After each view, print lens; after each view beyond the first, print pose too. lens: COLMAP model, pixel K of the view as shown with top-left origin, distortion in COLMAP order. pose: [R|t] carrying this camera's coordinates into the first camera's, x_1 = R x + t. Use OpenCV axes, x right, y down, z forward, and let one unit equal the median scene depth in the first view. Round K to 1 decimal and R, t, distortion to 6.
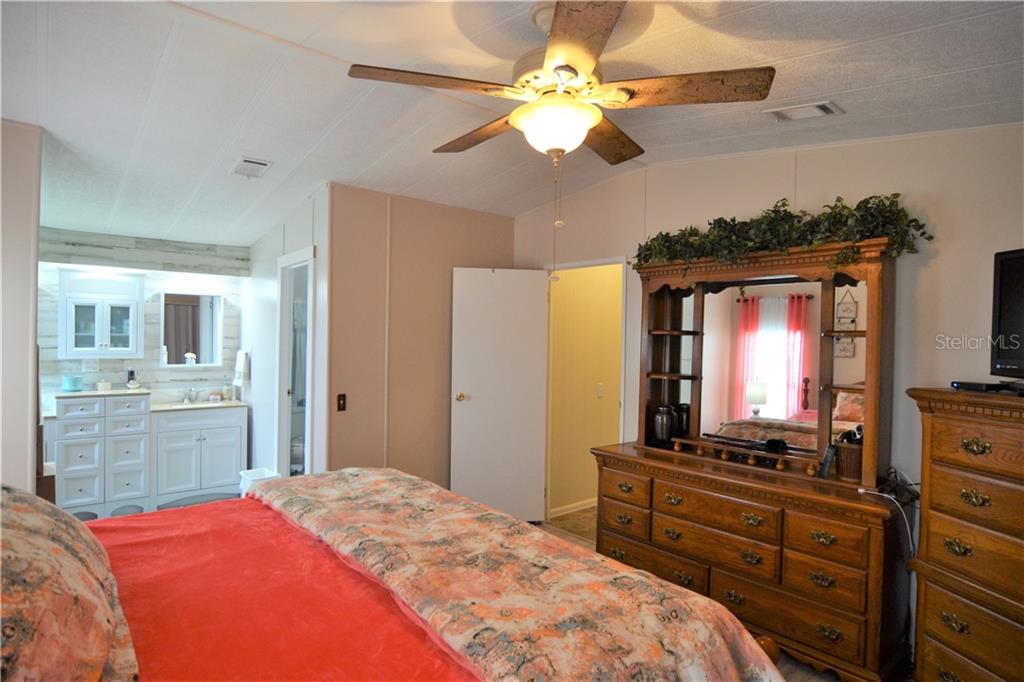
lens RADIAL K [[574.8, 0, 512.0], [0, 574.8, 341.0], [0, 0, 1]] dist [-0.037894, 0.020569]
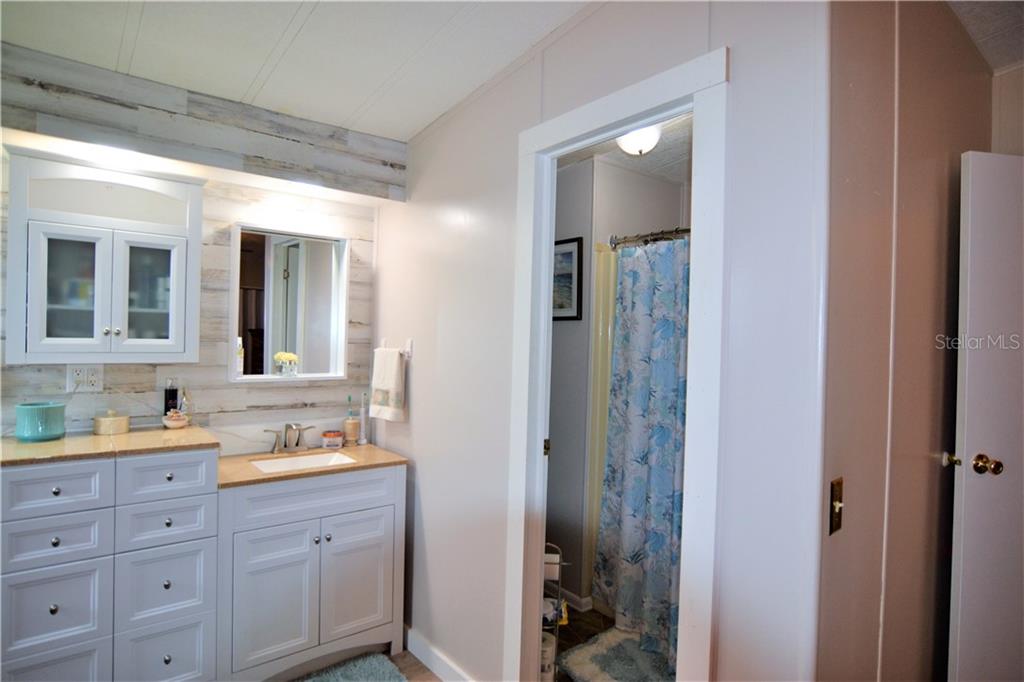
lens RADIAL K [[574.8, 0, 512.0], [0, 574.8, 341.0], [0, 0, 1]] dist [-0.037894, 0.020569]
pose [[0.999890, 0.008056, -0.012423, -0.393623], [-0.008092, 0.999963, -0.002813, 0.012095], [0.012400, 0.002913, 0.999919, 0.546992]]
